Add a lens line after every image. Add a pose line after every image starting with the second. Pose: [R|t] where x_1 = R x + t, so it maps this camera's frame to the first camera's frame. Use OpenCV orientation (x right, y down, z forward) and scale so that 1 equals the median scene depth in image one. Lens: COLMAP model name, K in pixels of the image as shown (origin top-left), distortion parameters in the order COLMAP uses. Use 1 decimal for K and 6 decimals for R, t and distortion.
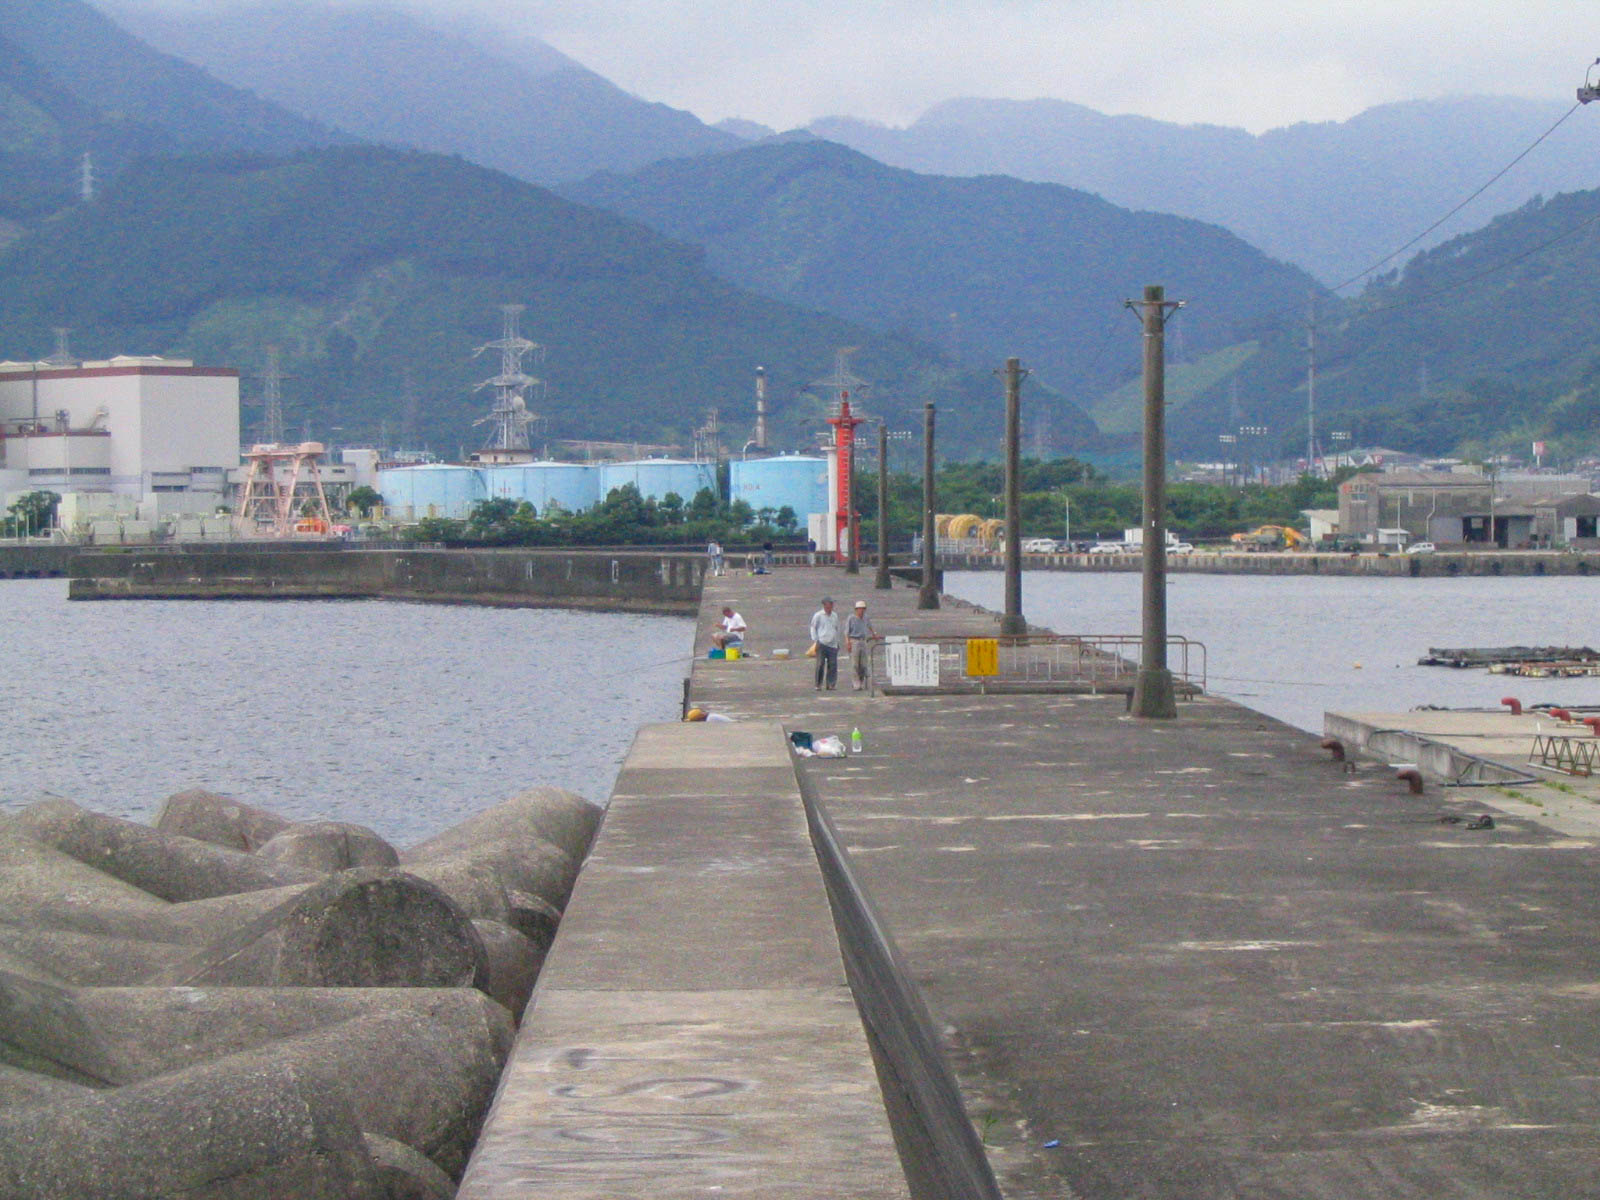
lens RADIAL K [[4847.9, 0, 799.6], [0, 4847.9, 600.0], [0, 0, 1]] dist [-0.364729, 0.000000]
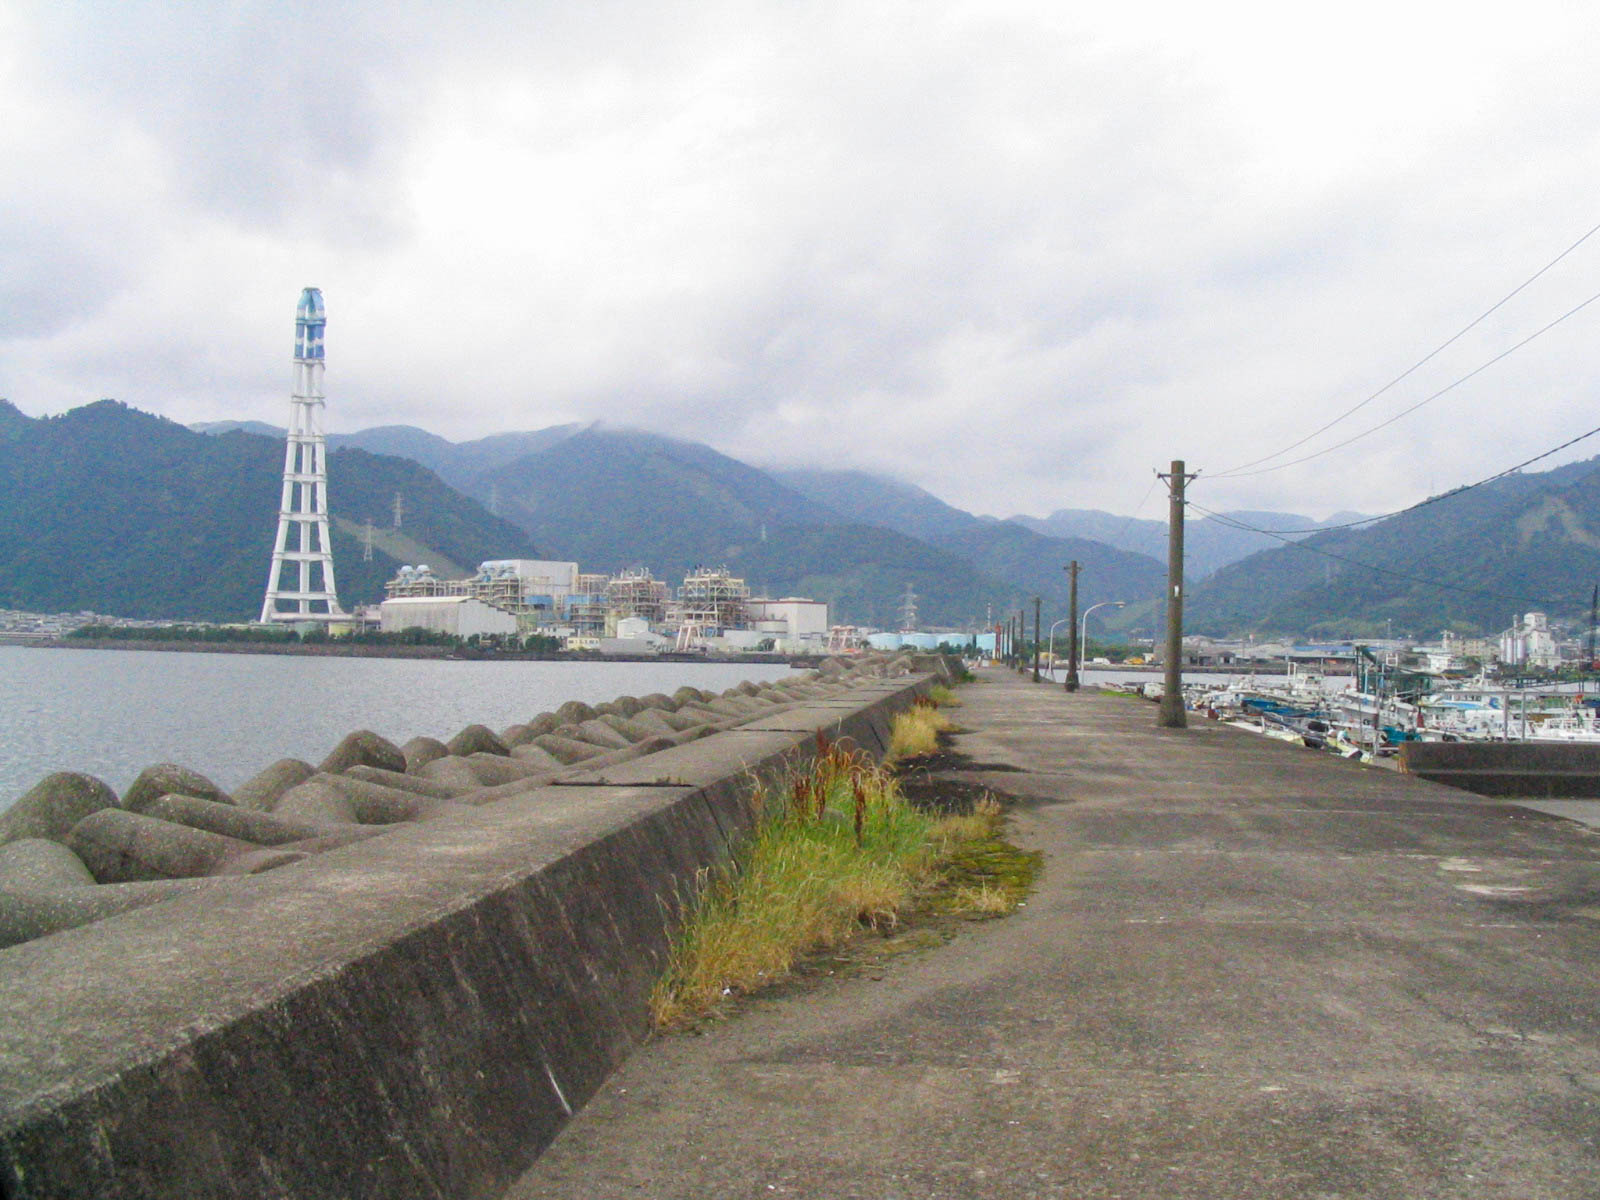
lens RADIAL K [[1695.1, 0, 799.9], [0, 1695.1, 601.7], [0, 0, 1]] dist [0.002848, 0.000000]
pose [[0.992371, 0.023237, -0.121081, 0.005152], [-0.028847, 0.998580, -0.044783, 0.003790], [0.119869, 0.047934, 0.991632, -0.151161]]
